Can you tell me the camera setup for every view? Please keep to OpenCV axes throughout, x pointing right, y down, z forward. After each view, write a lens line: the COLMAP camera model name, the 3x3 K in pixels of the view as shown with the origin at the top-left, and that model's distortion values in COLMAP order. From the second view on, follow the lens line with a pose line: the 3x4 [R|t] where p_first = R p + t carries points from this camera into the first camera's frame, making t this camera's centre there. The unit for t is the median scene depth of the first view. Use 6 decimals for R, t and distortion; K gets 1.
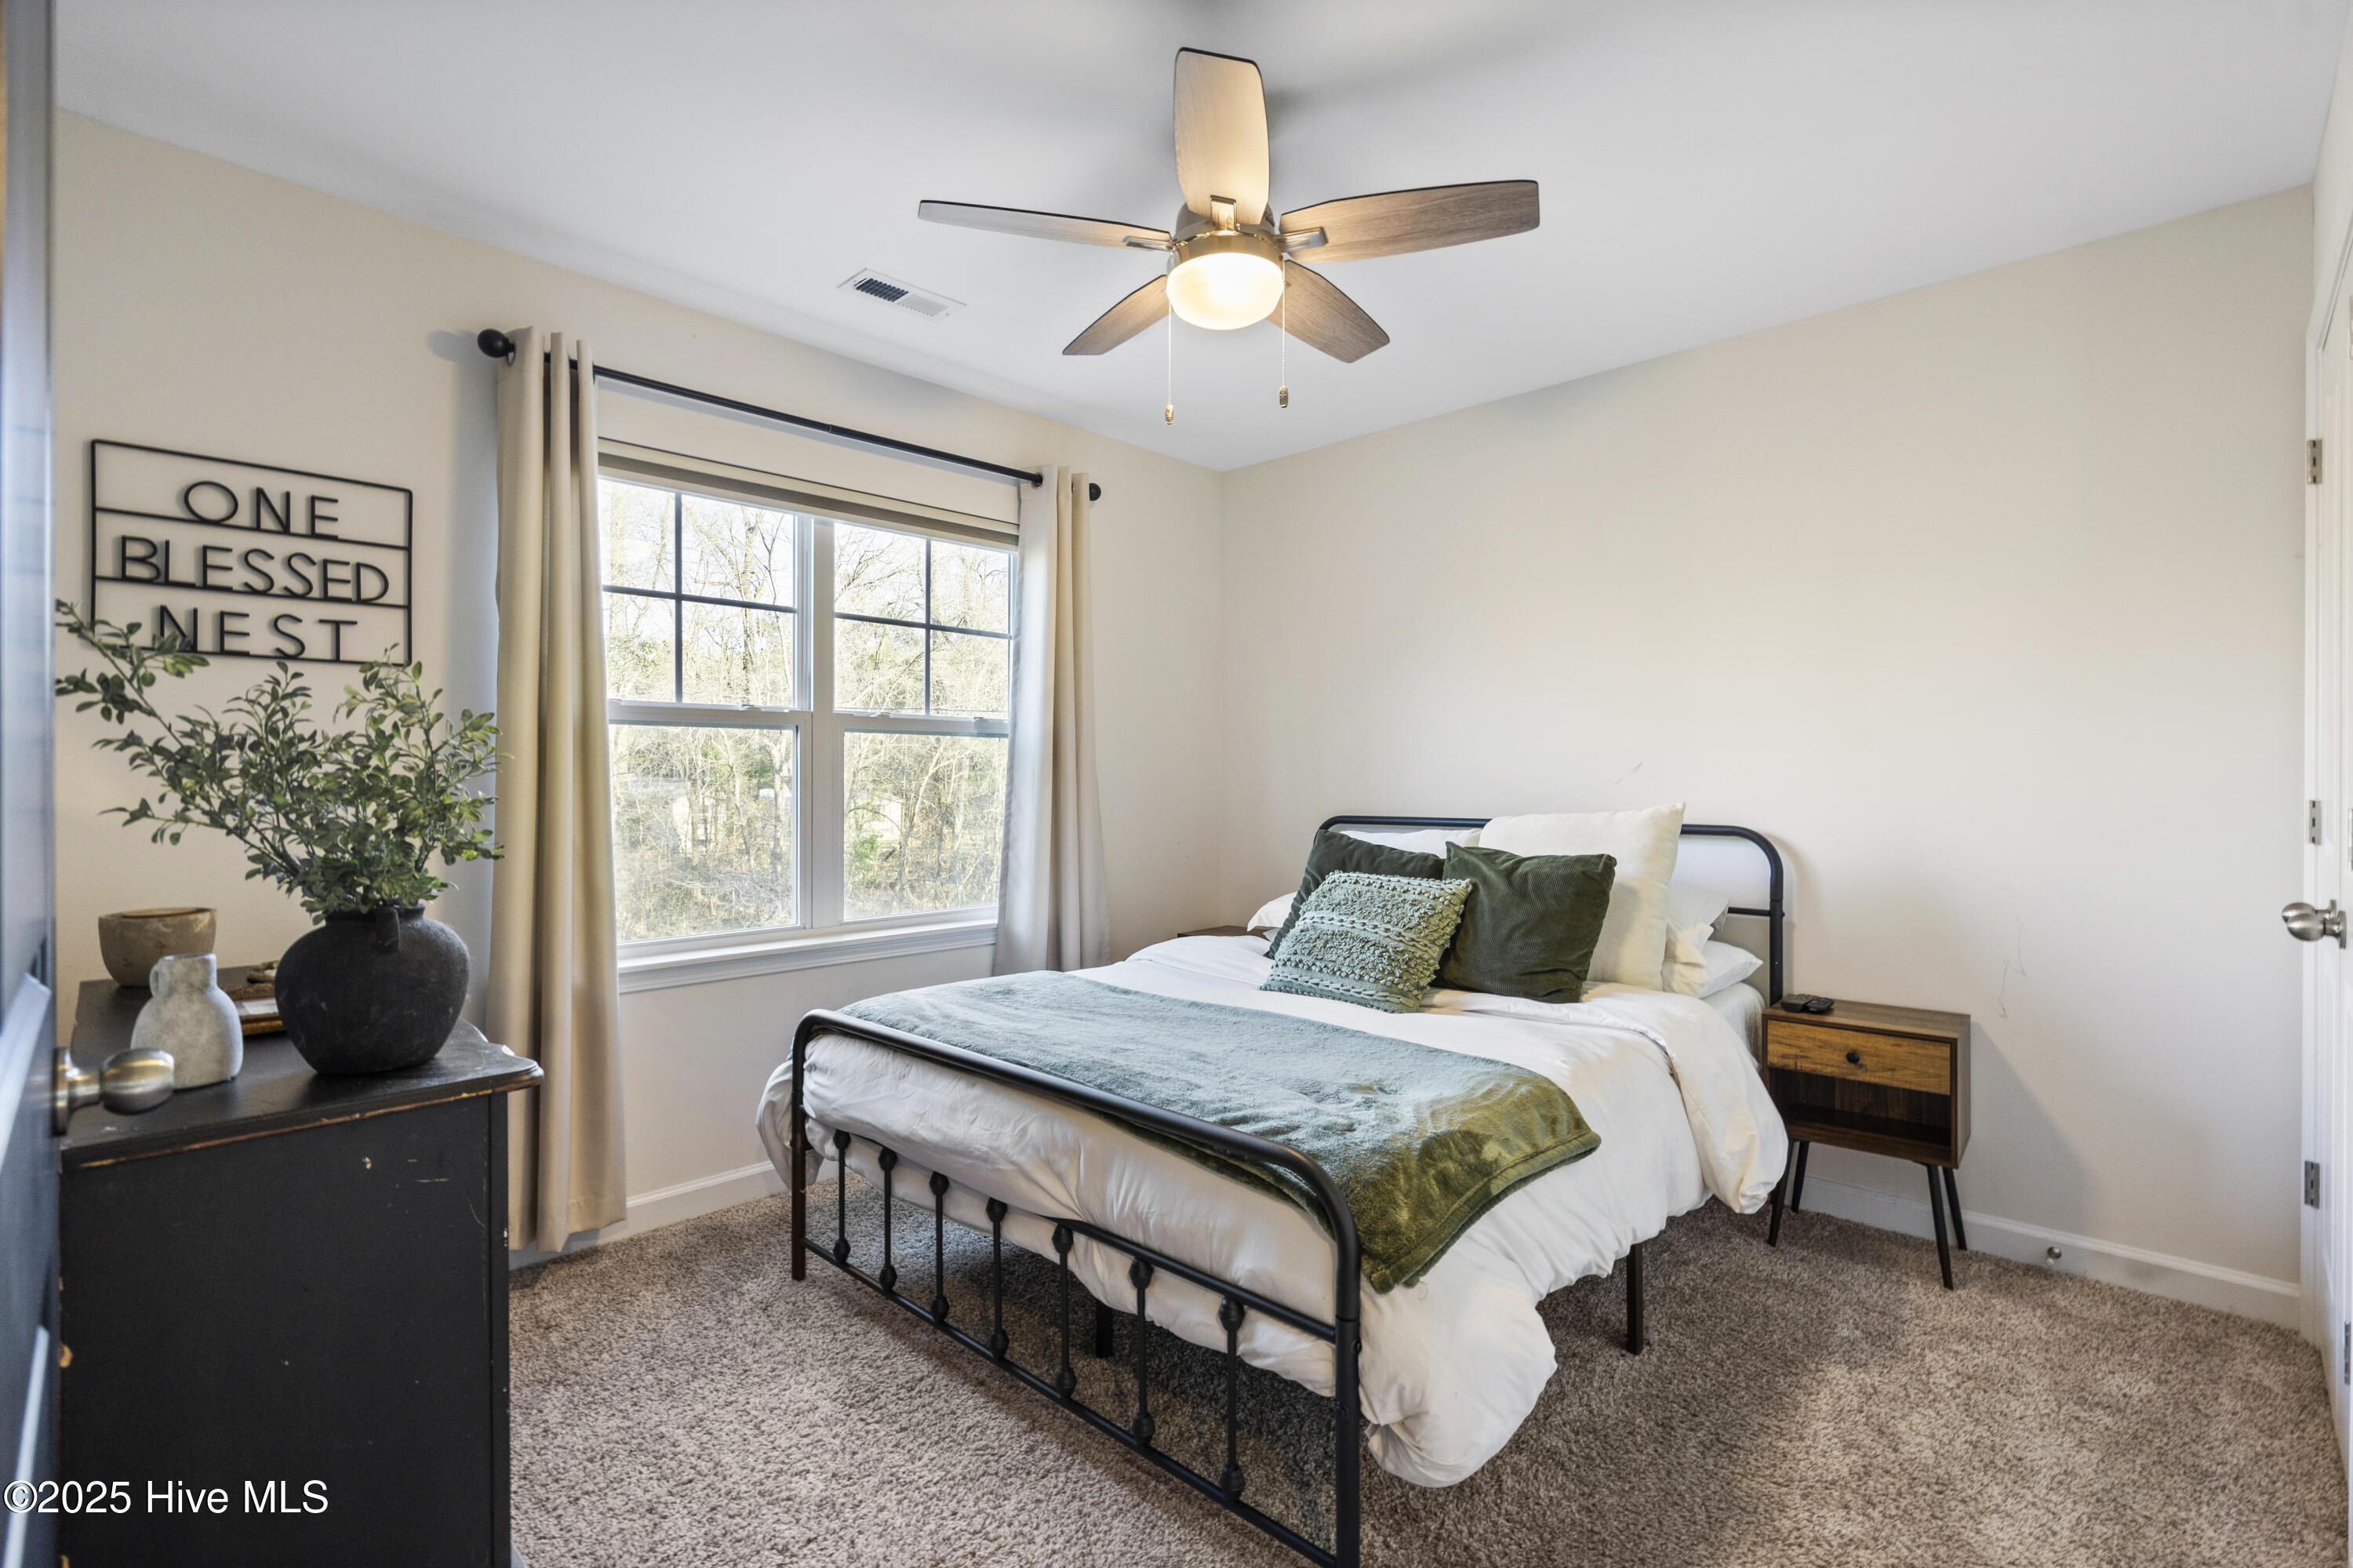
lens RADIAL K [[1068.4, 0, 1173.8], [0, 1068.4, 792.8], [0, 0, 1]] dist [-0.002383, -0.000173]
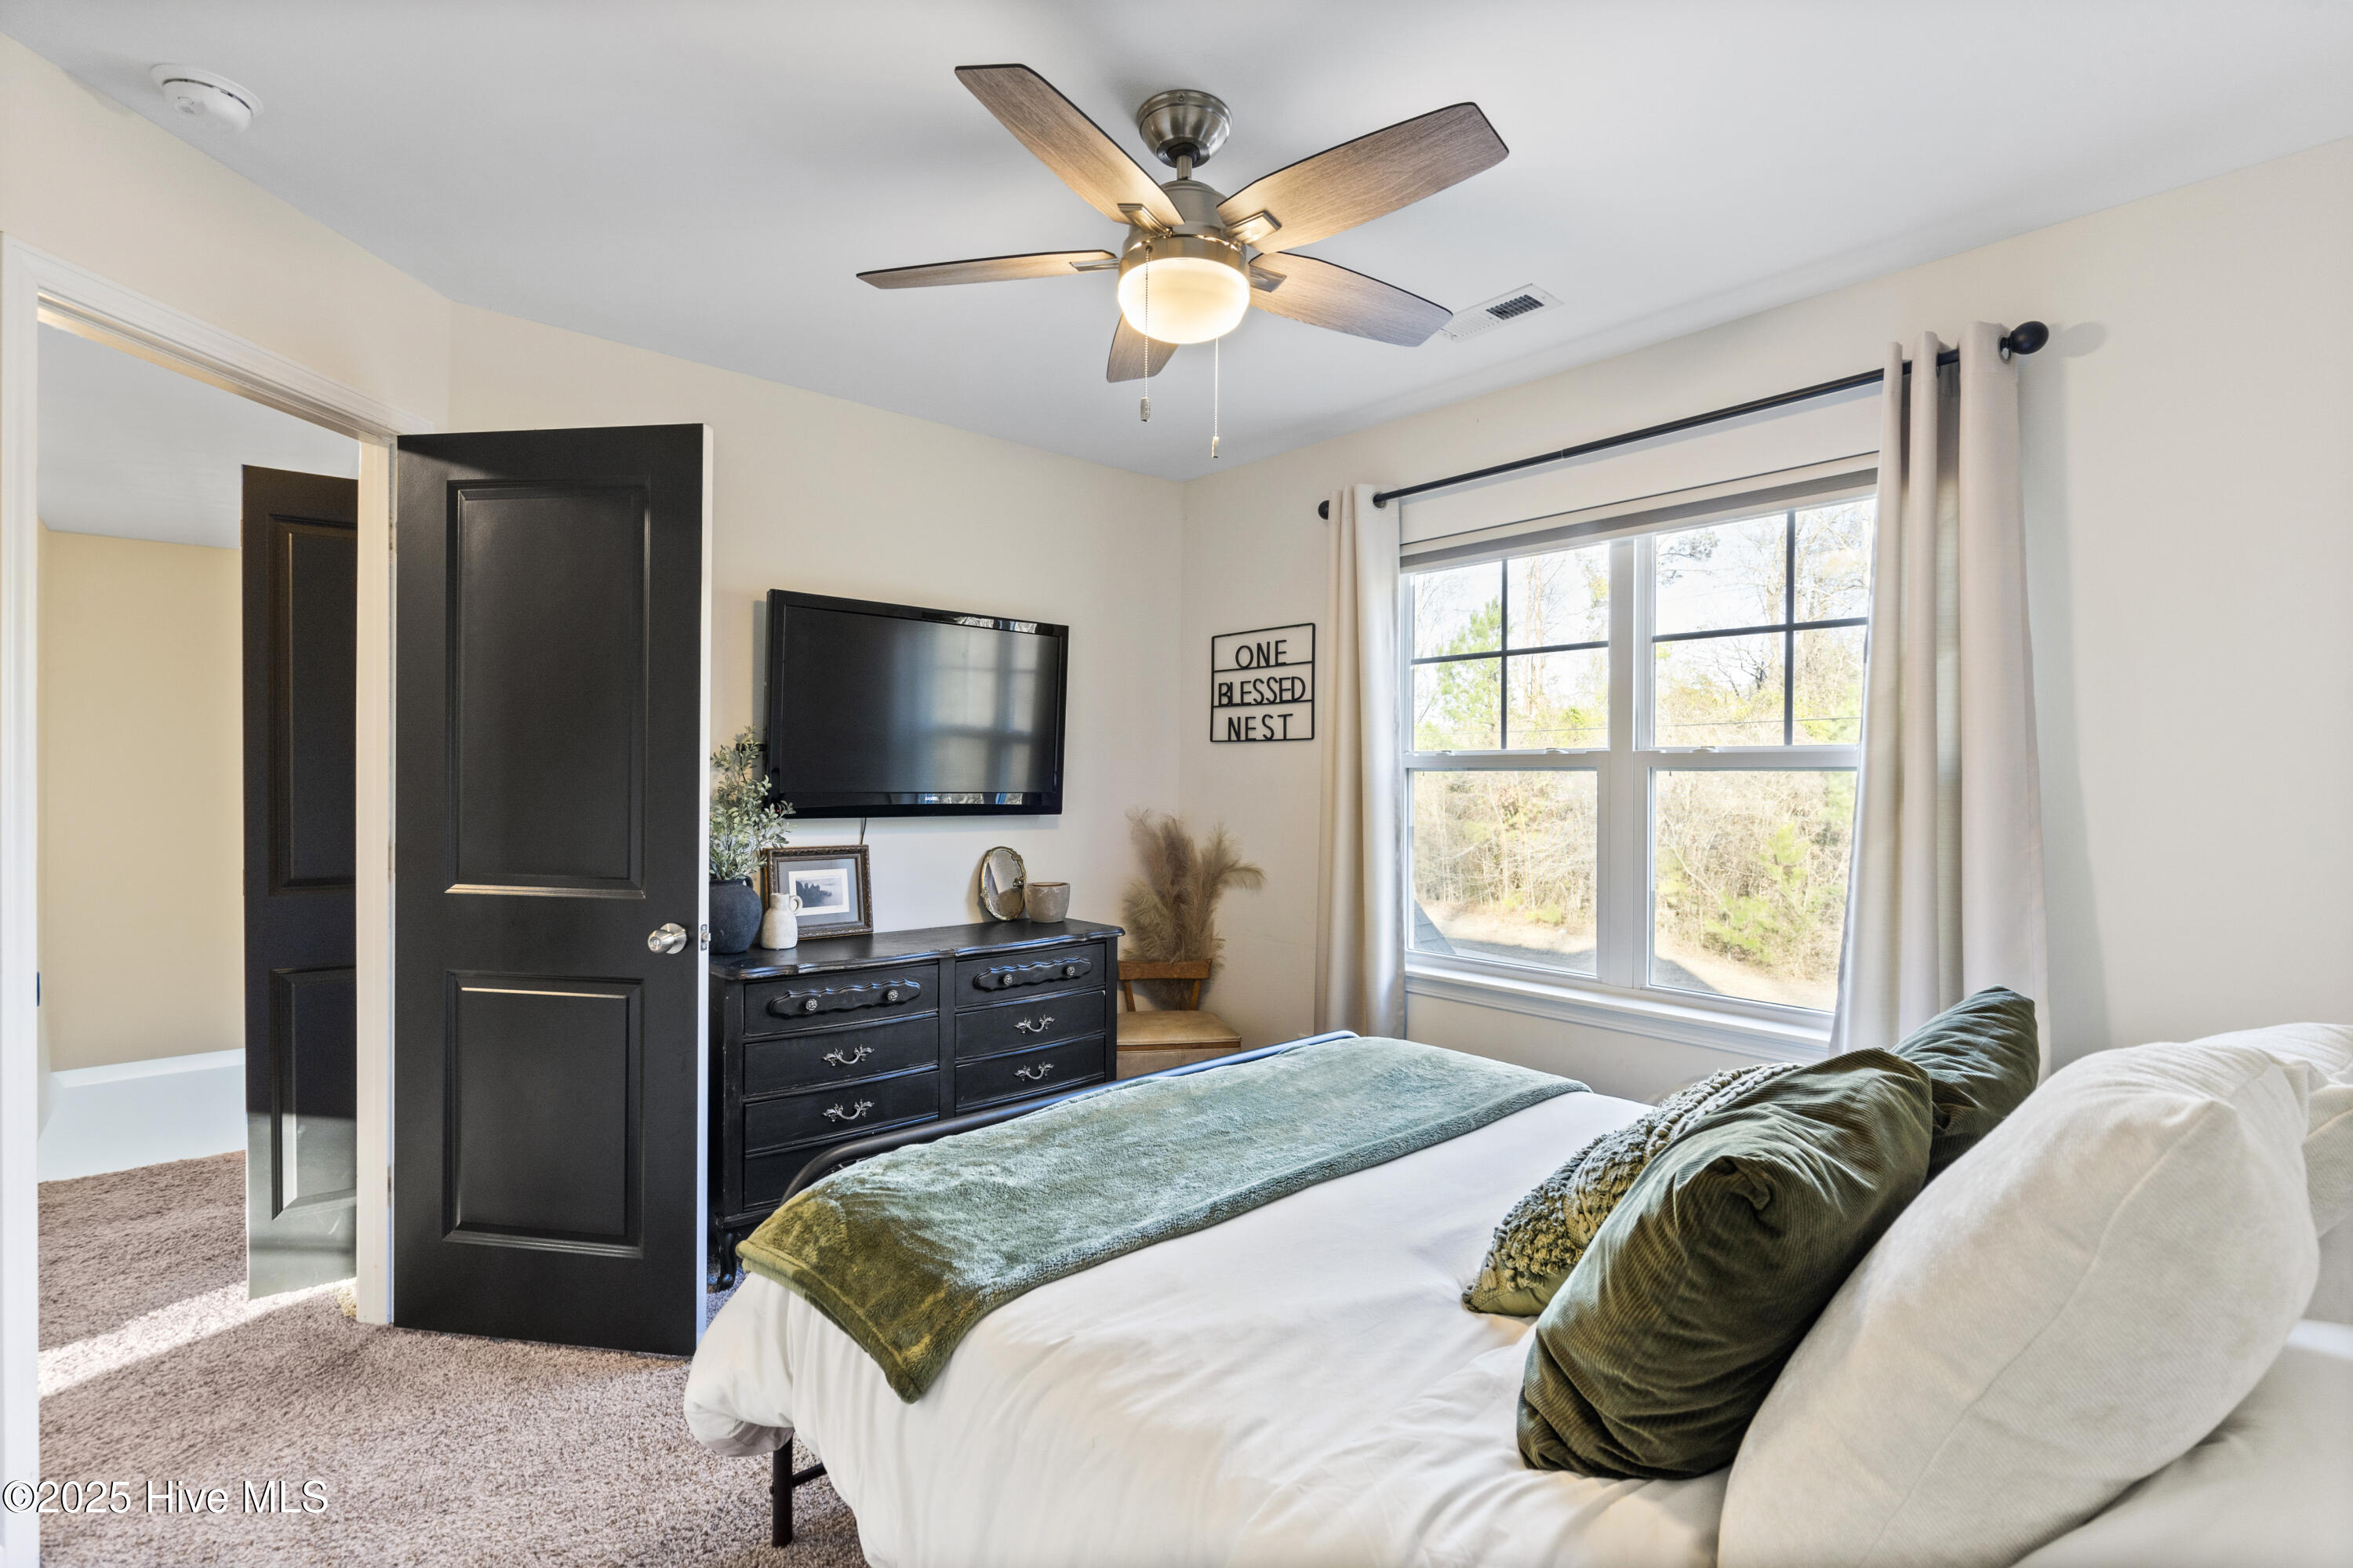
lens RADIAL K [[1068.4, 0, 1173.8], [0, 1068.4, 792.8], [0, 0, 1]] dist [-0.002383, -0.000173]
pose [[-0.061015, -0.003055, -0.998132, 0.843689], [-0.033902, 0.999425, -0.000987, -0.035874], [0.997561, 0.033779, -0.061083, 0.941174]]
